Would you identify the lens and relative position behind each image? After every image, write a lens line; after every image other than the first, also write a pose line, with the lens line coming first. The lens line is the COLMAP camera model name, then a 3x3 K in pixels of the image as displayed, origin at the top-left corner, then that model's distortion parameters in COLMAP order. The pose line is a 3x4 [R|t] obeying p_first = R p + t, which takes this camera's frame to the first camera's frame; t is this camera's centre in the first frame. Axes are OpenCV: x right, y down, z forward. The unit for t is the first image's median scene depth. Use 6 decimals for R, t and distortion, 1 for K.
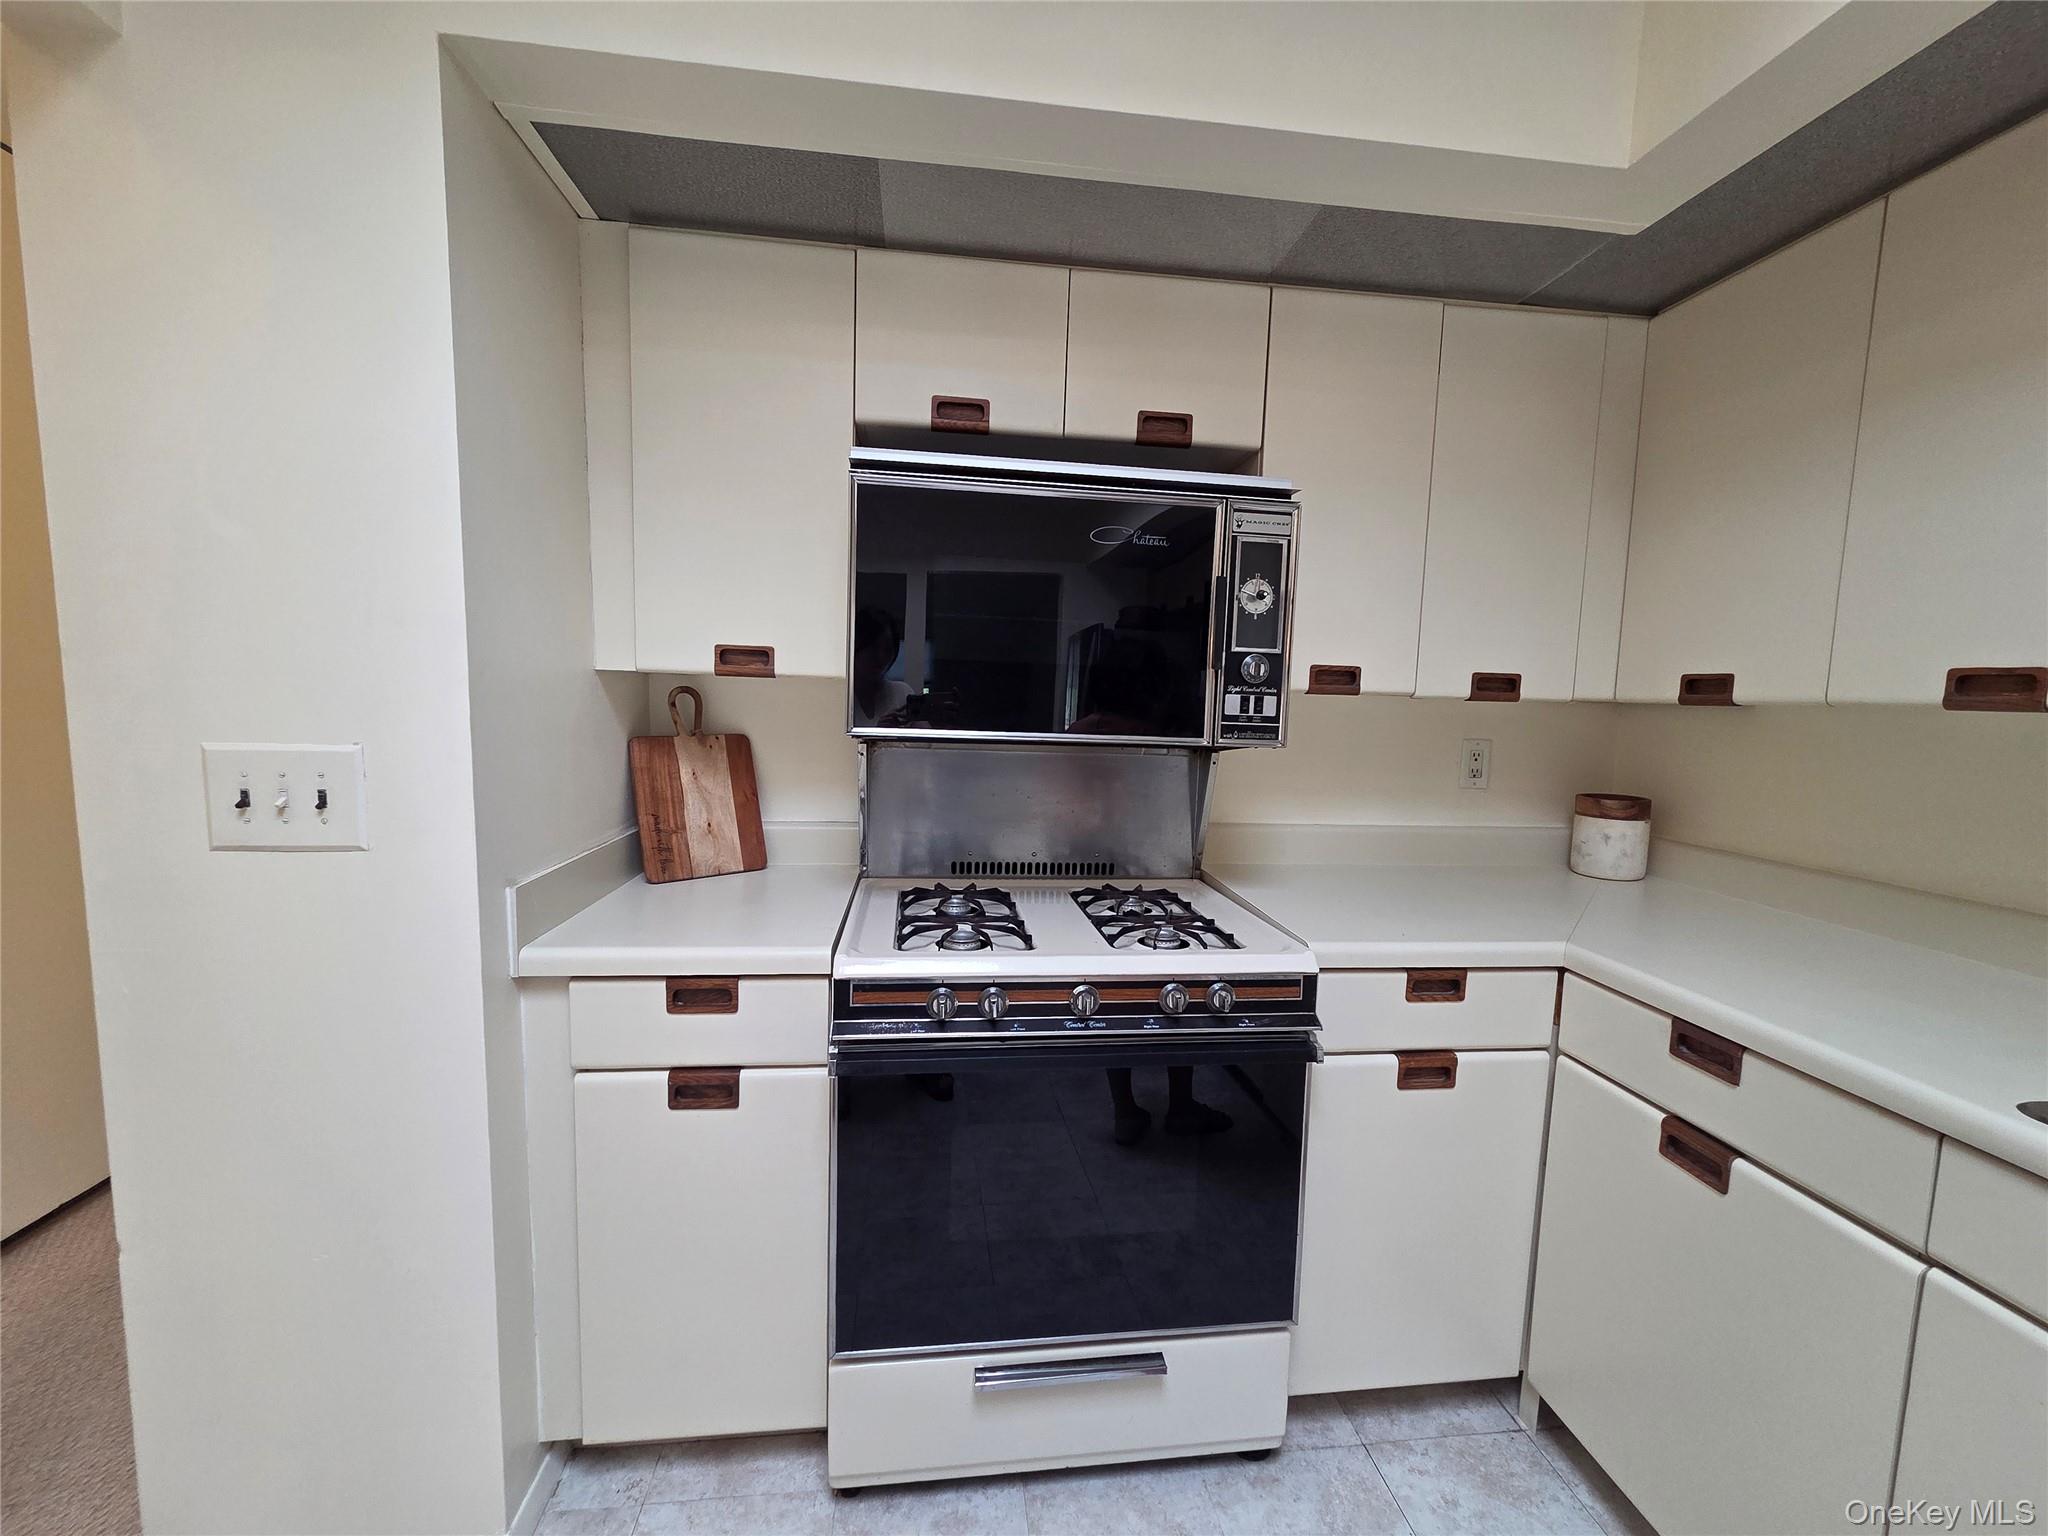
lens RADIAL K [[834.2, 0, 1023.2], [0, 834.2, 777.9], [0, 0, 1]] dist [0.001005, -0.000366]
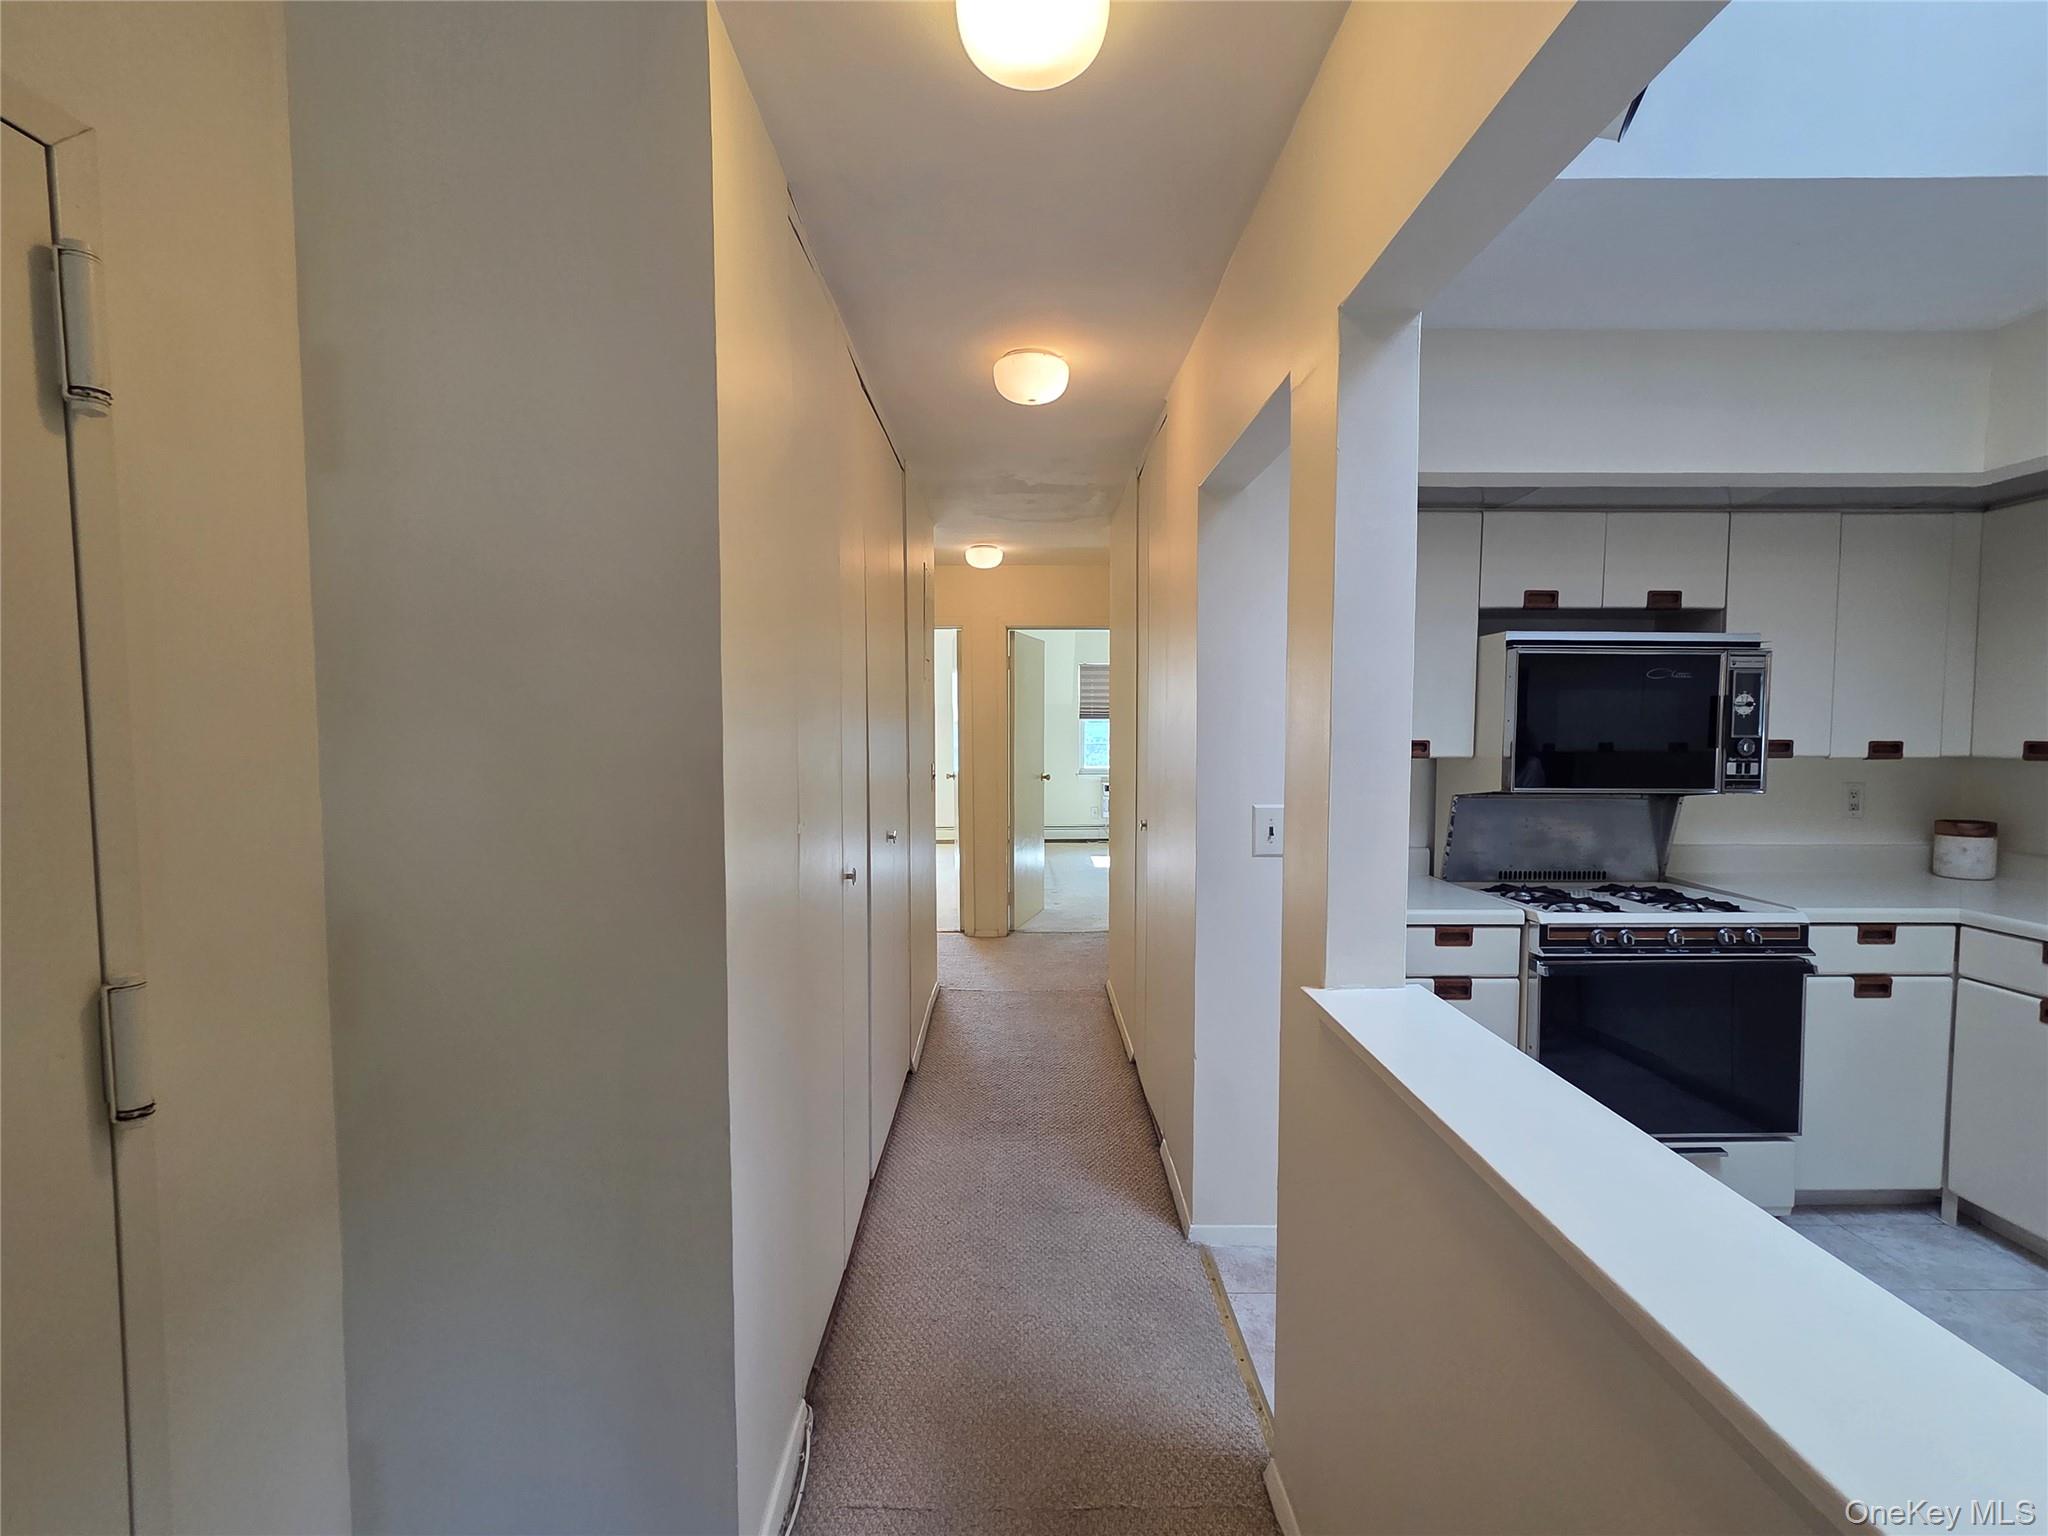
lens RADIAL K [[949.0, 0, 1023.6], [0, 949.0, 782.4], [0, 0, 1]] dist [-0.001340, 0.004230]
pose [[0.994719, -0.022963, -0.100035, -0.976311], [0.018503, 0.998803, -0.045282, -0.000023], [0.100955, 0.043191, 0.993953, -1.043388]]
